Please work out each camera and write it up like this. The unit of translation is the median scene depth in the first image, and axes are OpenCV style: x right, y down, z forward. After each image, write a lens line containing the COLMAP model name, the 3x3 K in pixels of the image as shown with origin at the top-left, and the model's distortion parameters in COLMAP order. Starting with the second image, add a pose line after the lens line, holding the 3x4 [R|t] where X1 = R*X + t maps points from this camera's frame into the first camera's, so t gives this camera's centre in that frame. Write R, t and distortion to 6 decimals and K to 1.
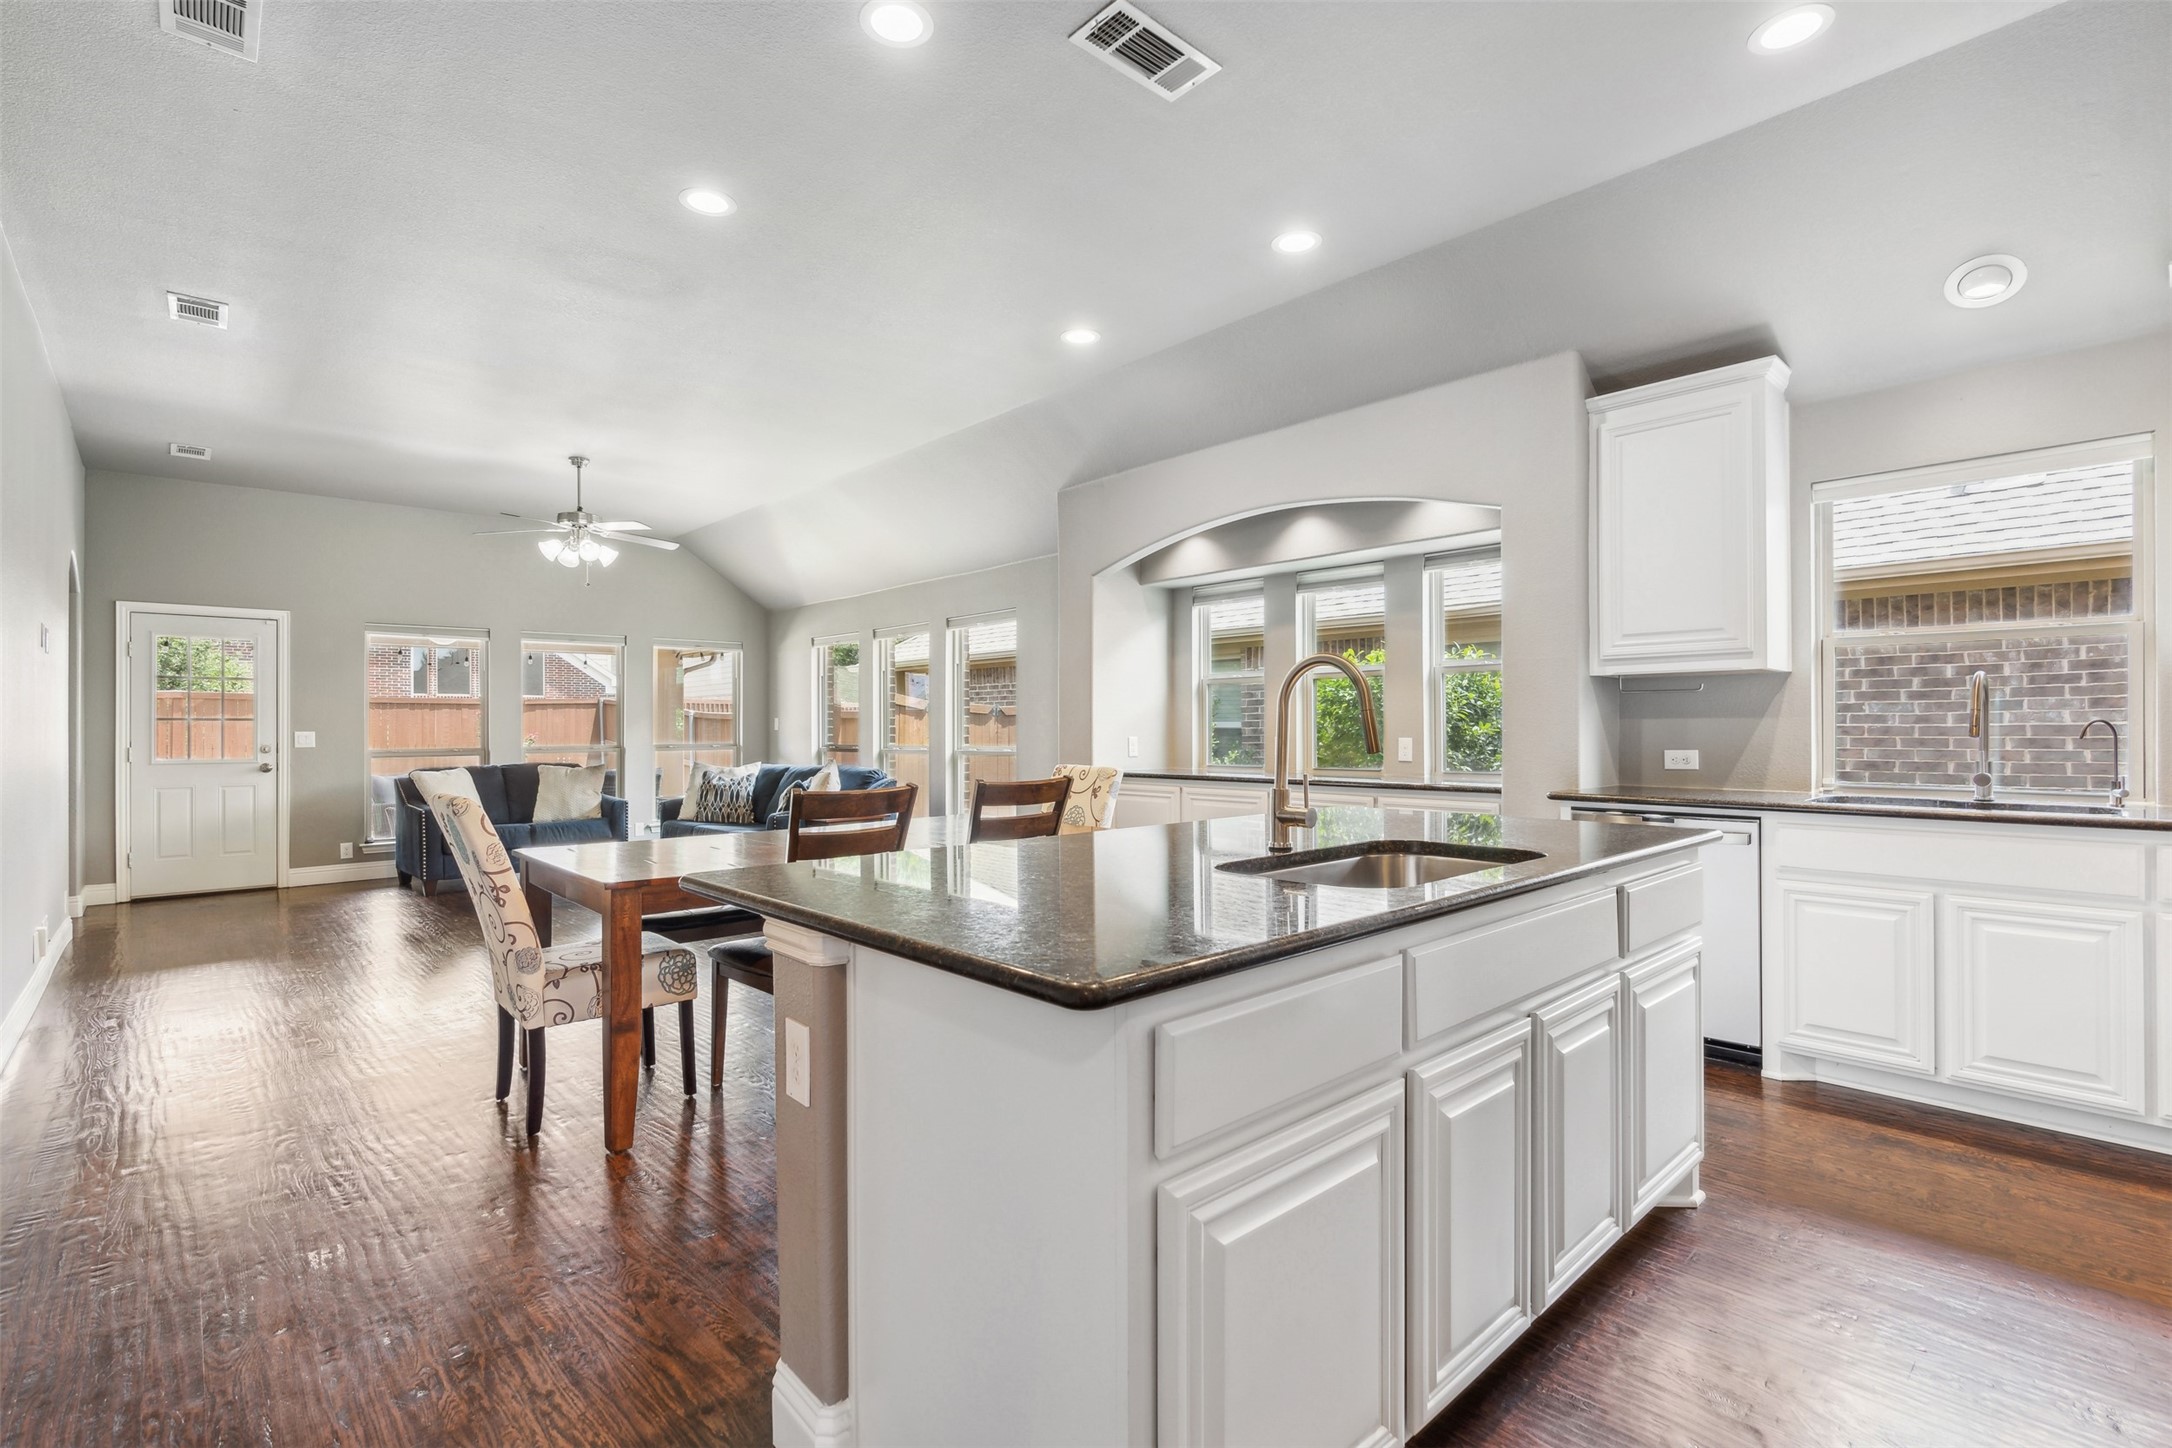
lens RADIAL K [[1002.4, 0, 1086.0], [0, 1002.4, 724.0], [0, 0, 1]] dist [0.007220, 0.000425]
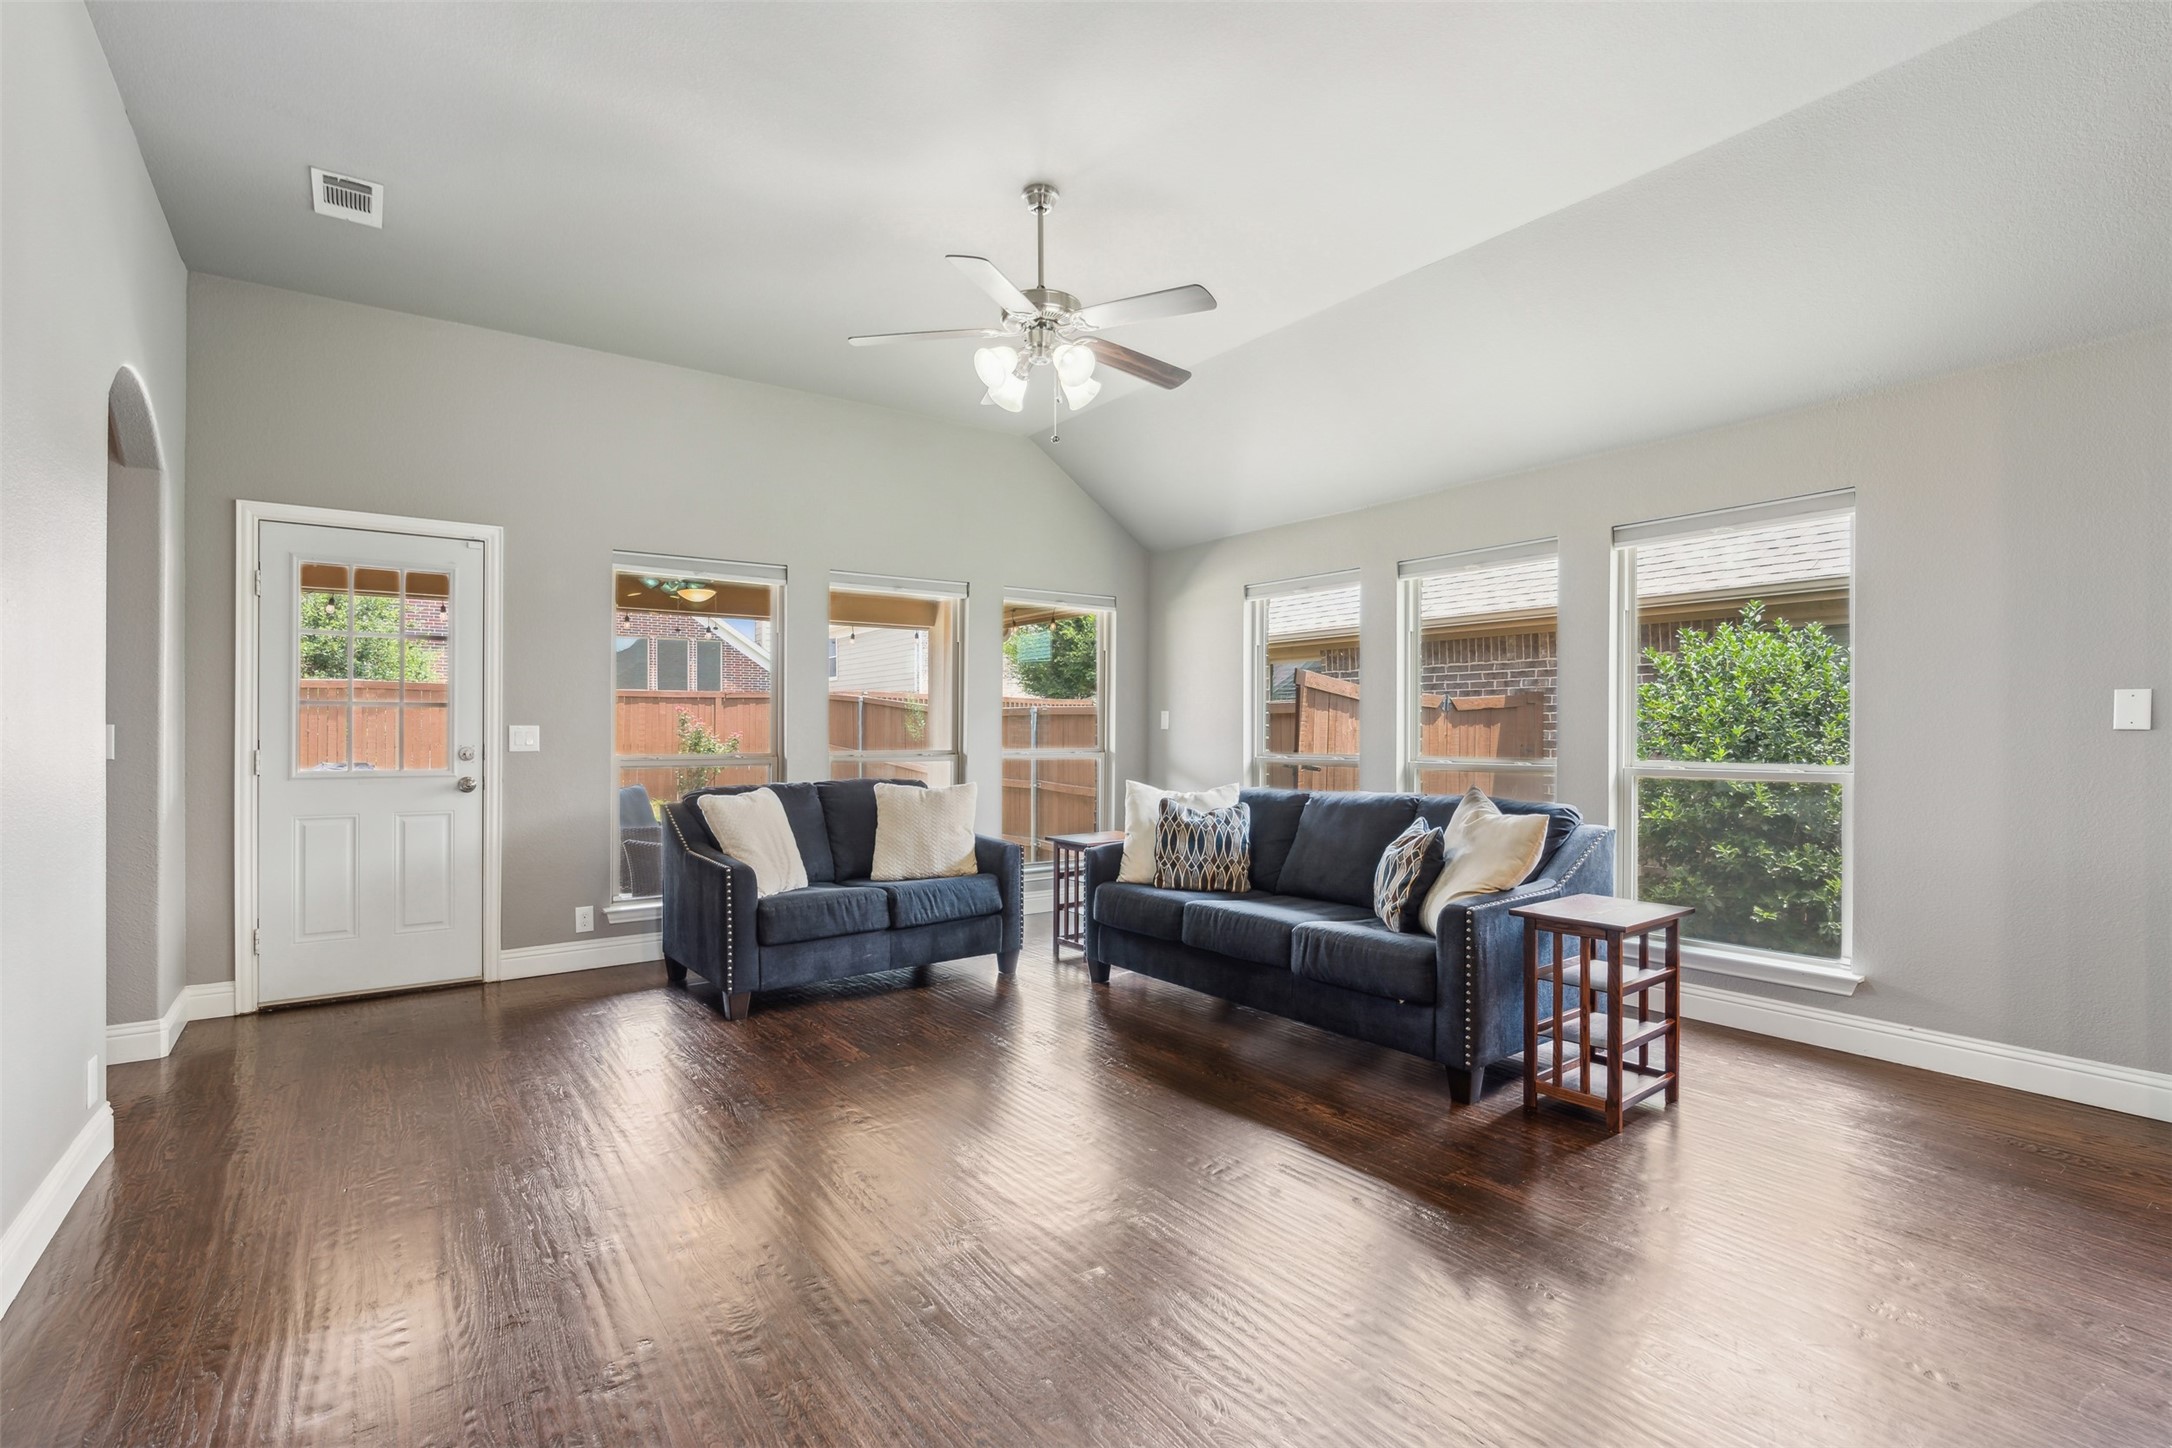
lens RADIAL K [[987.2, 0, 1086.0], [0, 987.2, 724.0], [0, 0, 1]] dist [-0.000498, -0.000193]
pose [[0.993717, 0.005314, -0.111797, -0.365747], [-0.005385, 0.999985, -0.000330, 0.004844], [0.111794, 0.000930, 0.993731, 0.437444]]
